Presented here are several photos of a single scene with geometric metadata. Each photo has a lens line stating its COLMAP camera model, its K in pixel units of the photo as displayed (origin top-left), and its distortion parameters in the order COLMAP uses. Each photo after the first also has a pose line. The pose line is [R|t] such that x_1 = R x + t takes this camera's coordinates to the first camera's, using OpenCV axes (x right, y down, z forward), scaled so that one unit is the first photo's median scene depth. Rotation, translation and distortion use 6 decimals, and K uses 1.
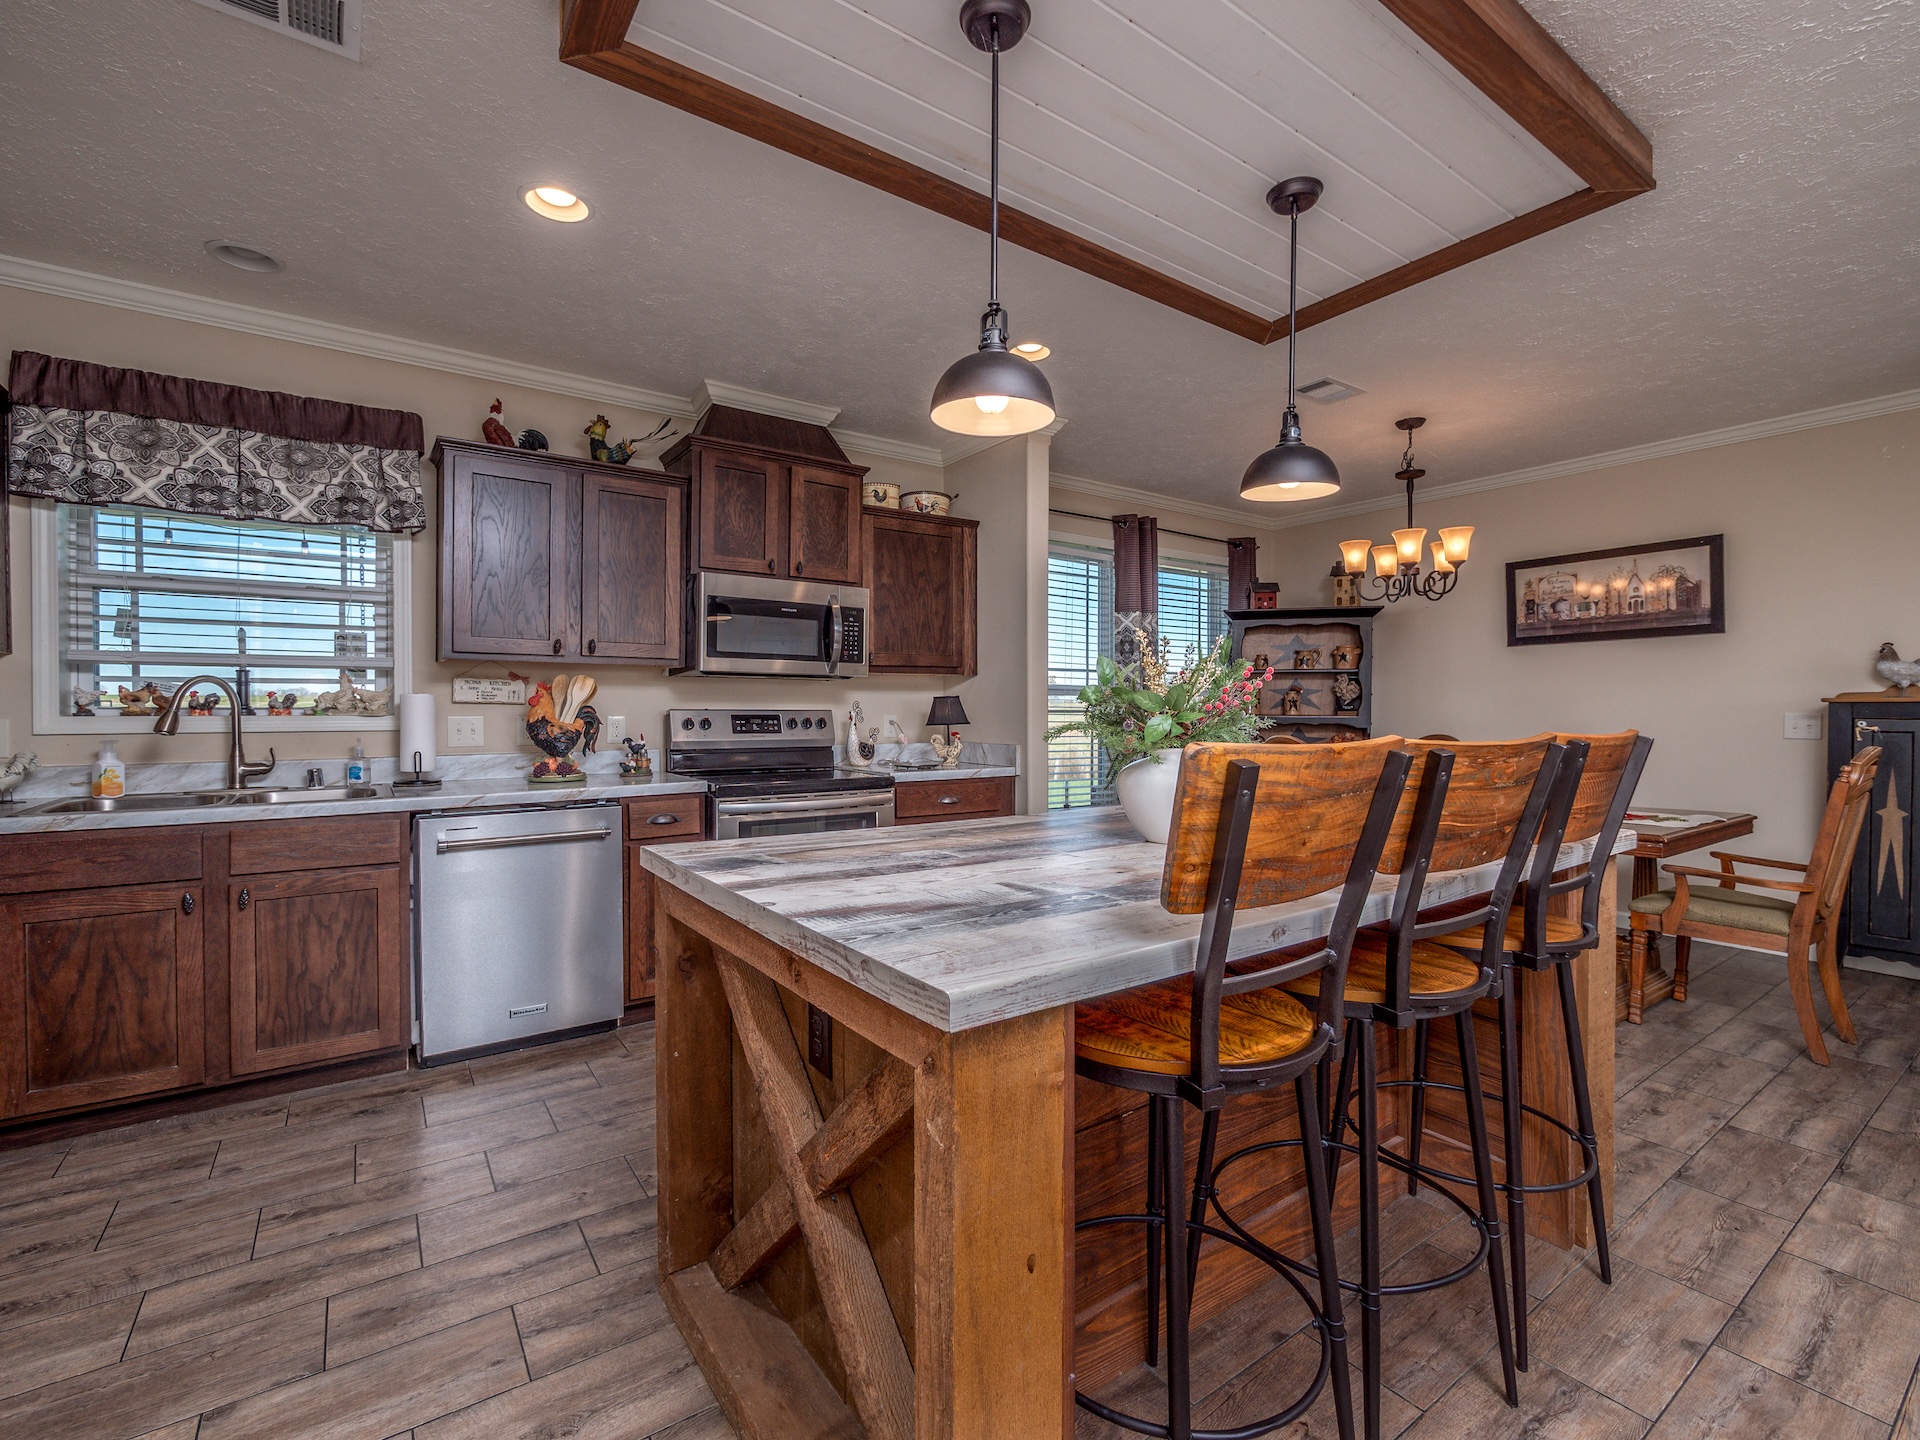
lens RADIAL K [[808.9, 0, 960.0], [0, 808.9, 720.0], [0, 0, 1]] dist [-0.002917, 0.000327]
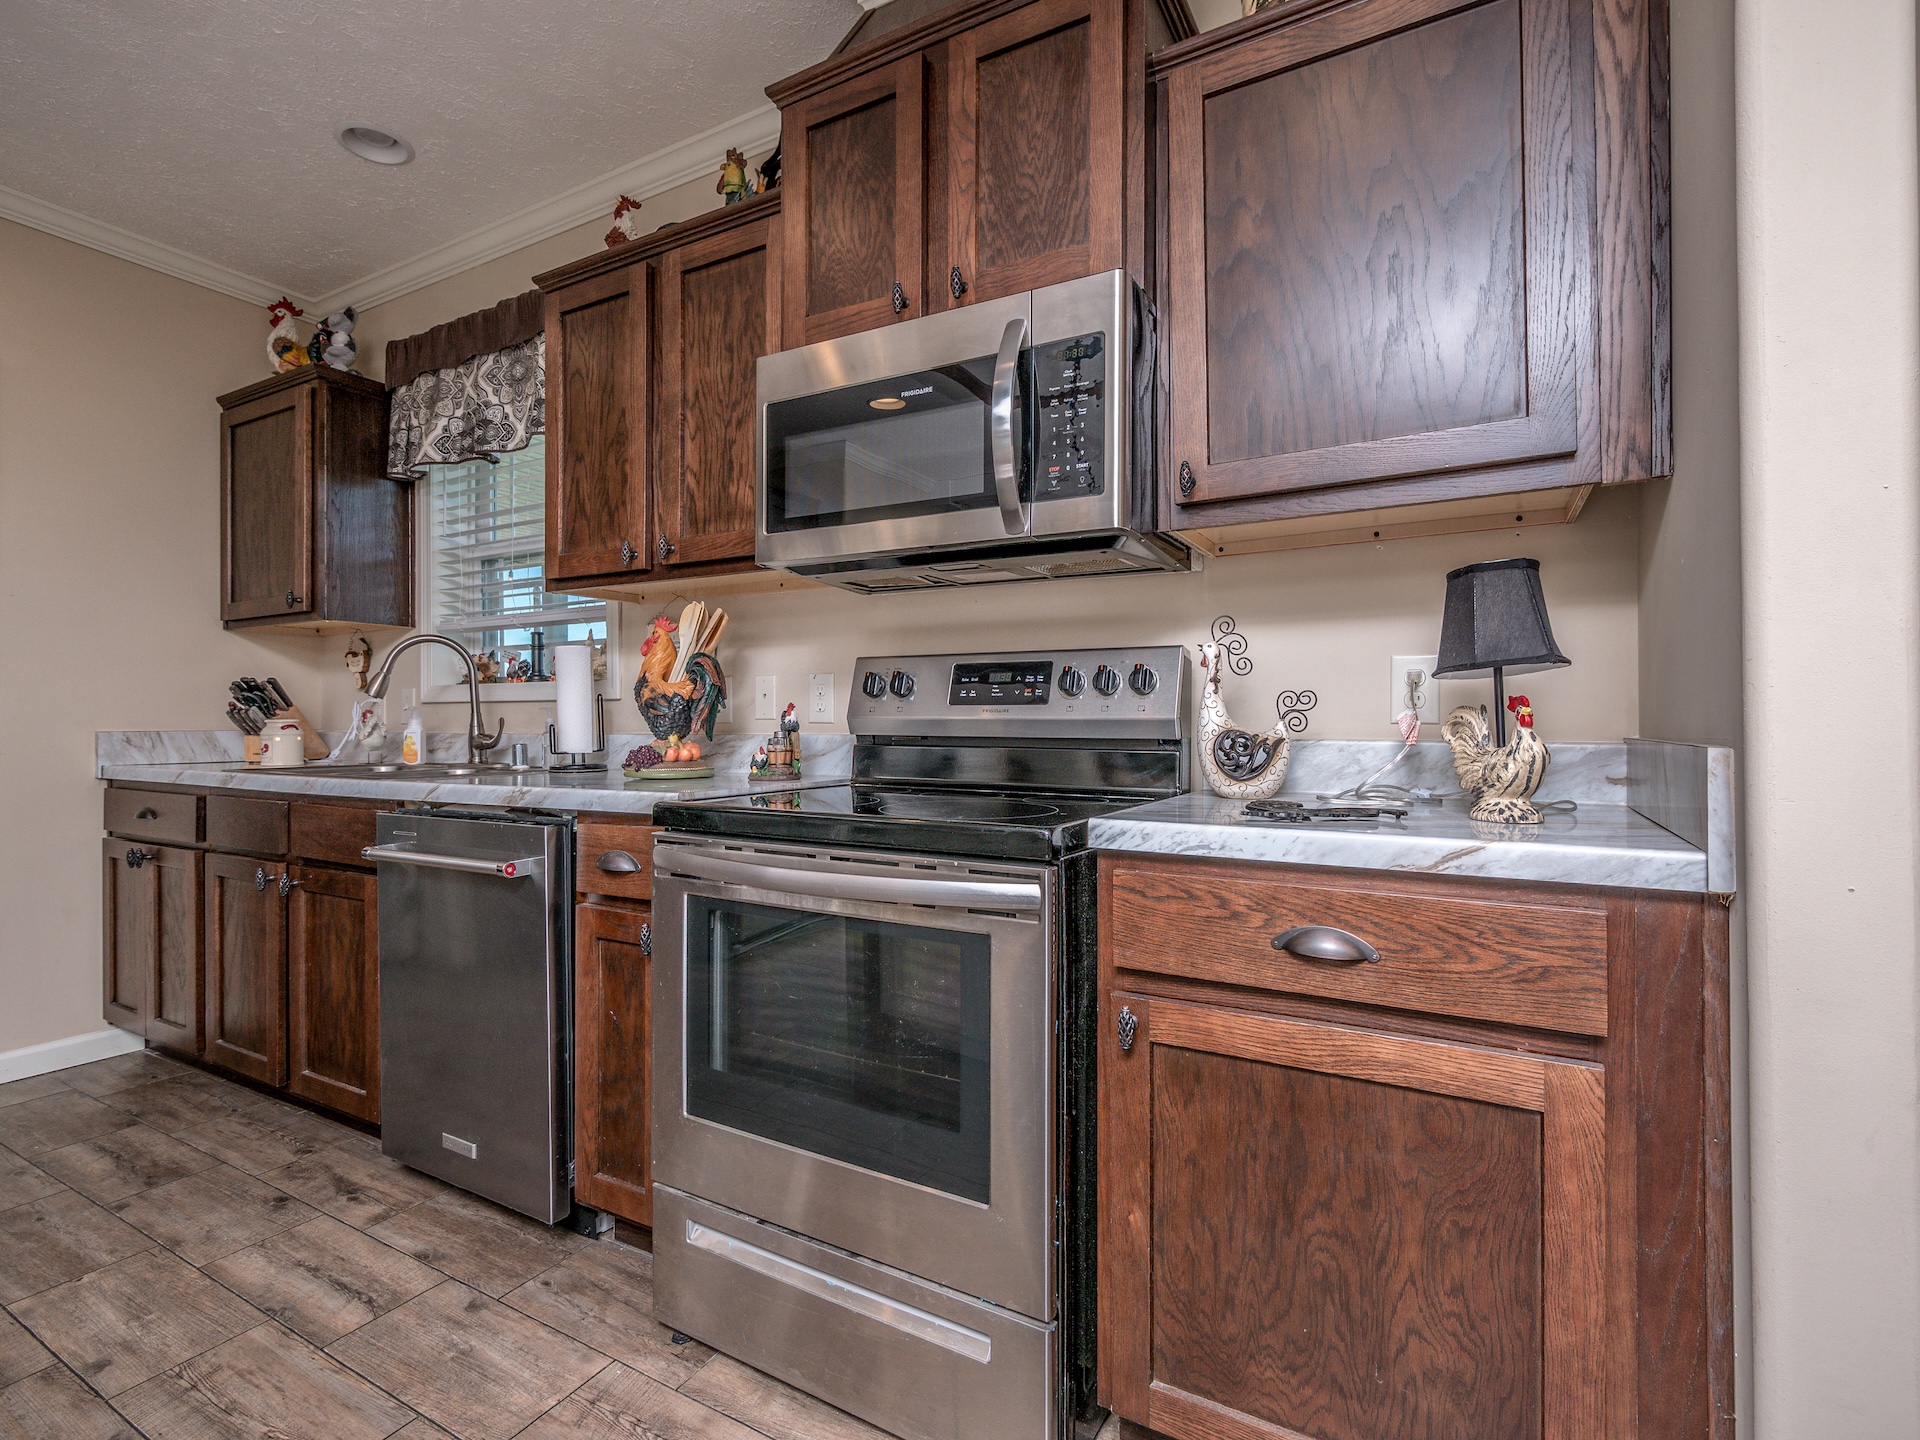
lens RADIAL K [[938.7, 0, 965.9], [0, 938.7, 719.0], [0, 0, 1]] dist [-0.001852, -0.000435]
pose [[0.460408, -0.001067, -0.887707, 0.234653], [-0.013273, 0.999879, -0.008087, 0.033737], [0.887608, 0.015506, 0.460338, 0.875323]]
